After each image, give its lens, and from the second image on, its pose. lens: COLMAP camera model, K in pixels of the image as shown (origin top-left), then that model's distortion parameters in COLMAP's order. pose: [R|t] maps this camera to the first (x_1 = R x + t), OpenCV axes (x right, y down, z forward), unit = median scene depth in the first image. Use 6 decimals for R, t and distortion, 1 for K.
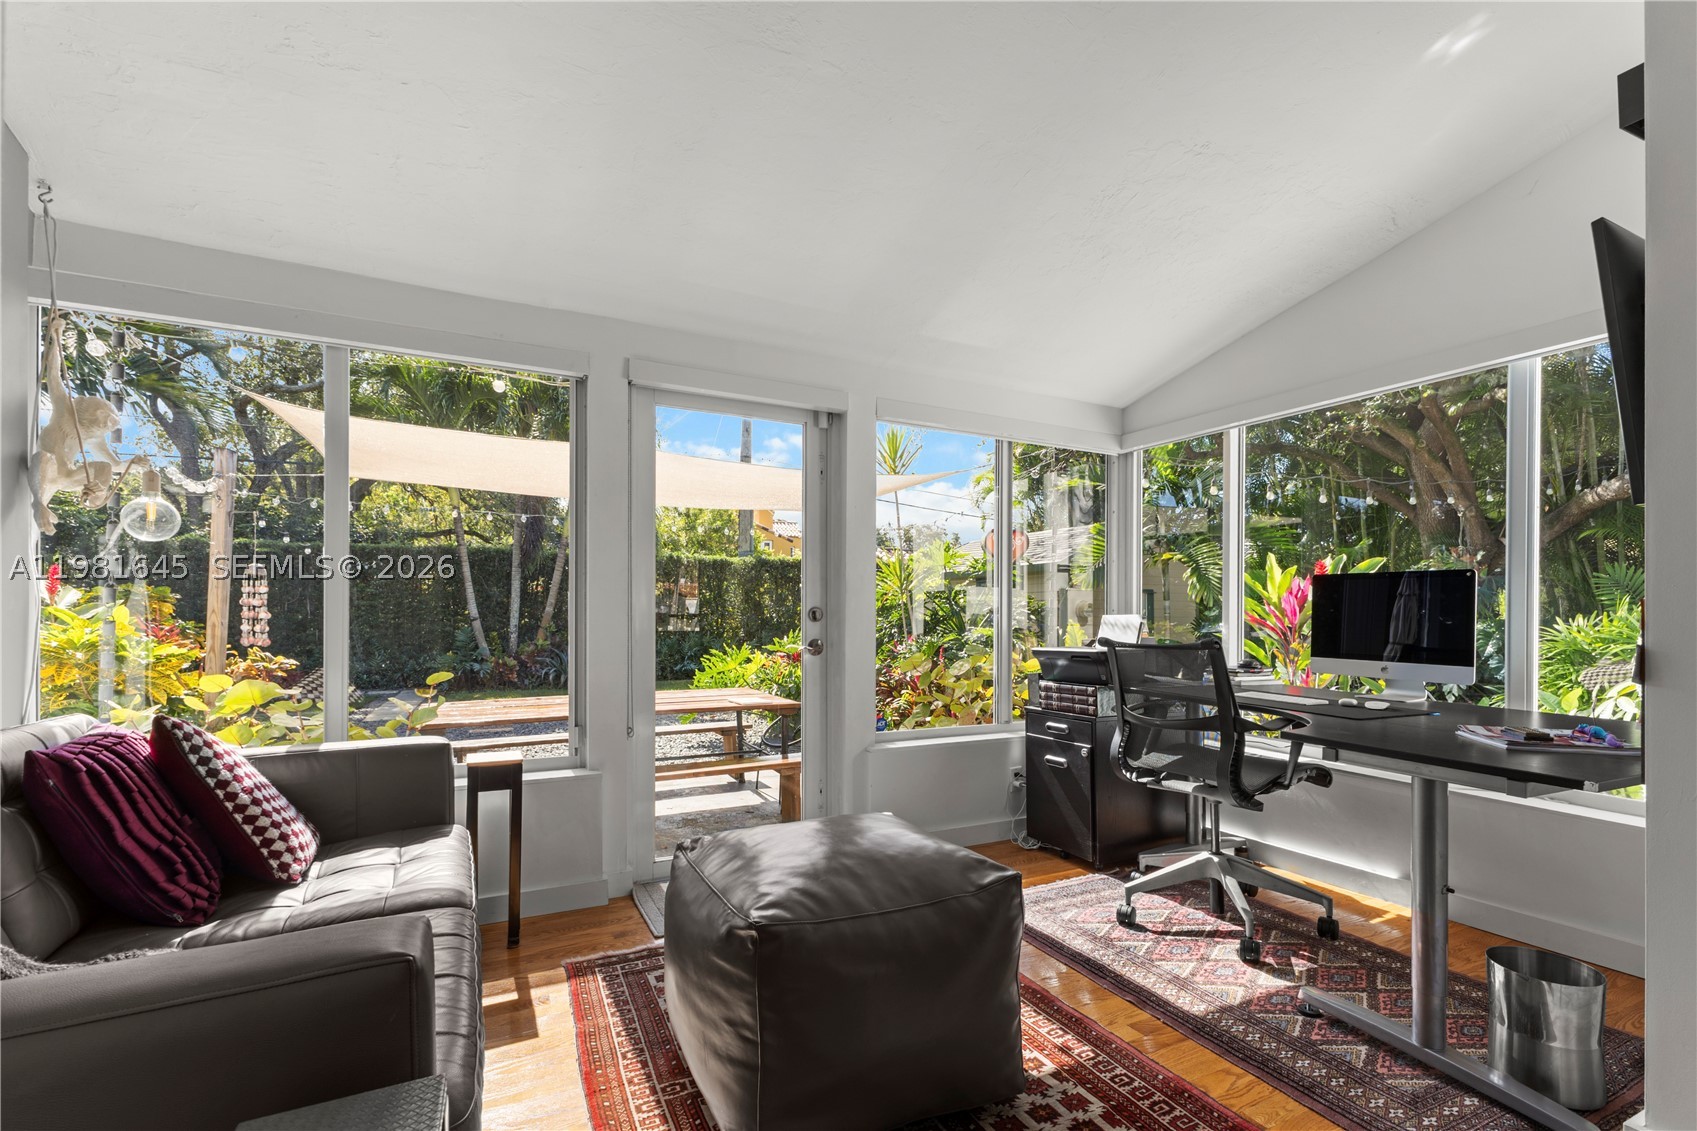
lens RADIAL K [[755.9, 0, 857.6], [0, 755.9, 612.1], [0, 0, 1]] dist [0.012933, -0.001825]
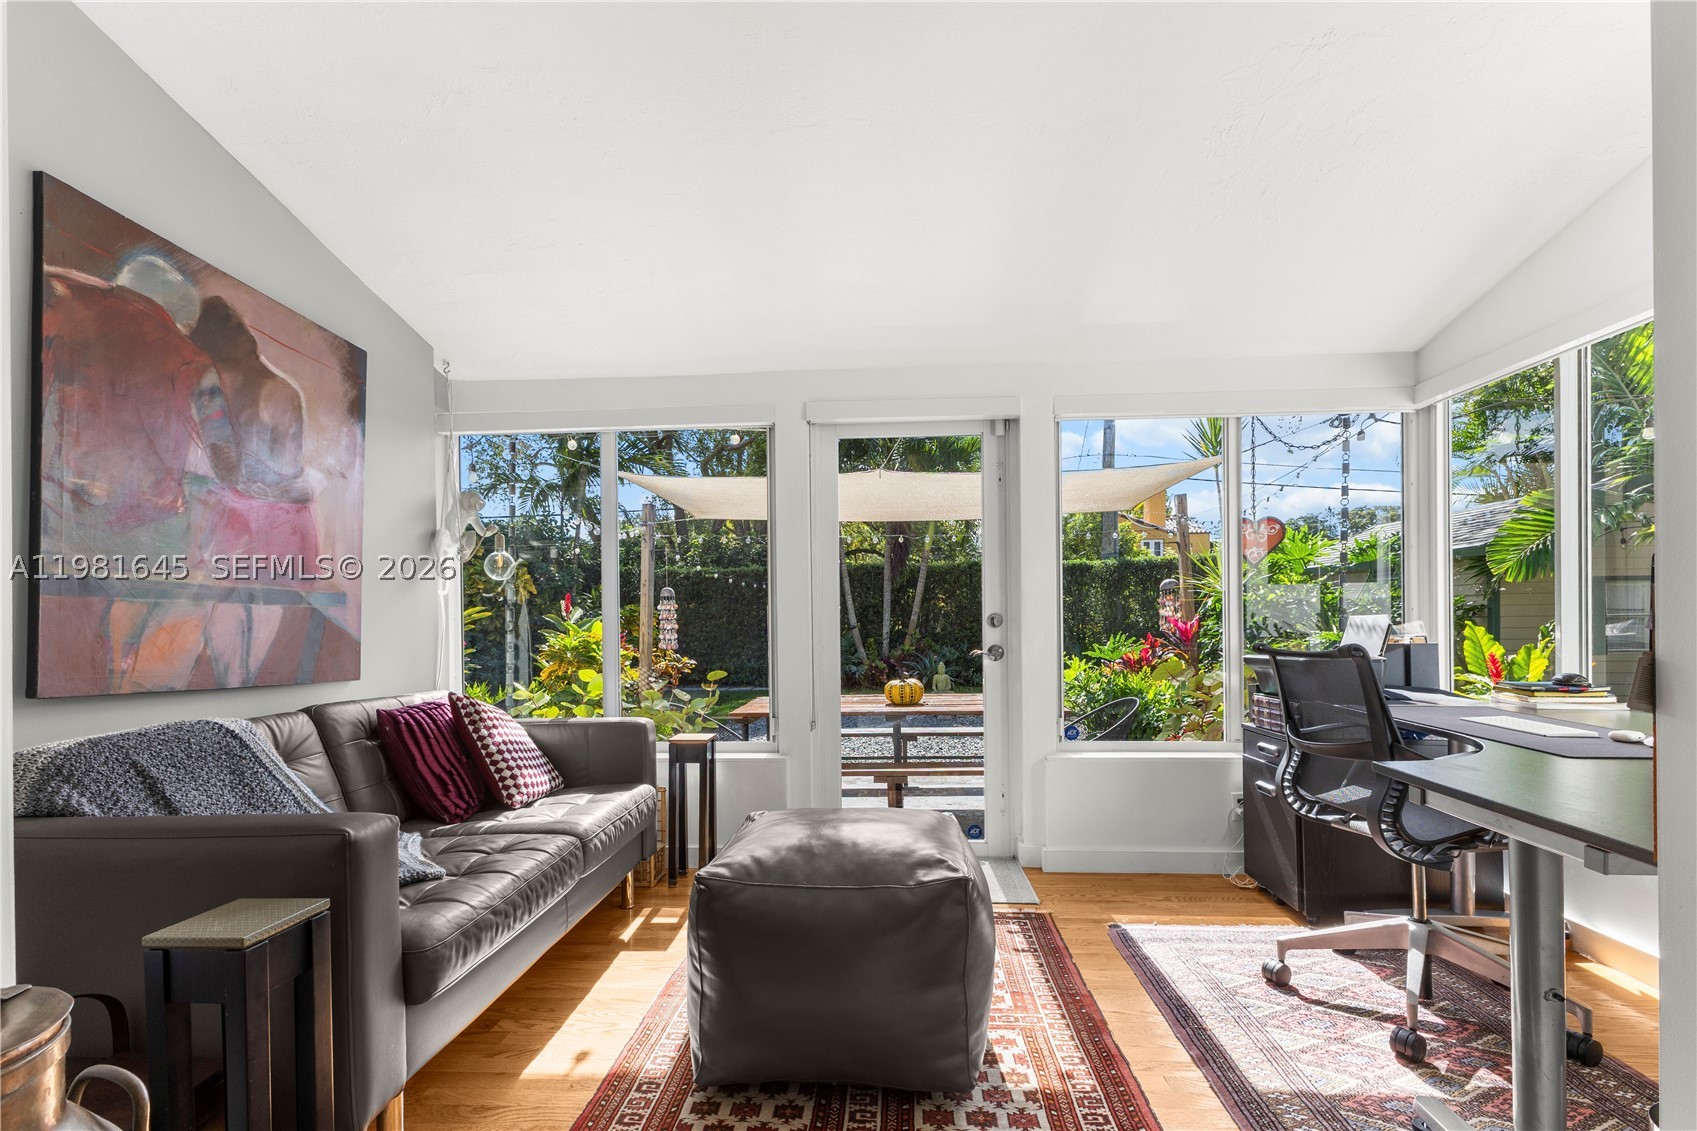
lens RADIAL K [[755.9, 0, 849.3], [0, 755.9, 623.5], [0, 0, 1]] dist [0.012933, -0.001825]
pose [[0.863382, -0.012981, -0.504383, 0.375587], [0.016657, 0.999857, 0.002780, 0.001082], [0.504275, -0.010802, 0.863476, 0.034404]]
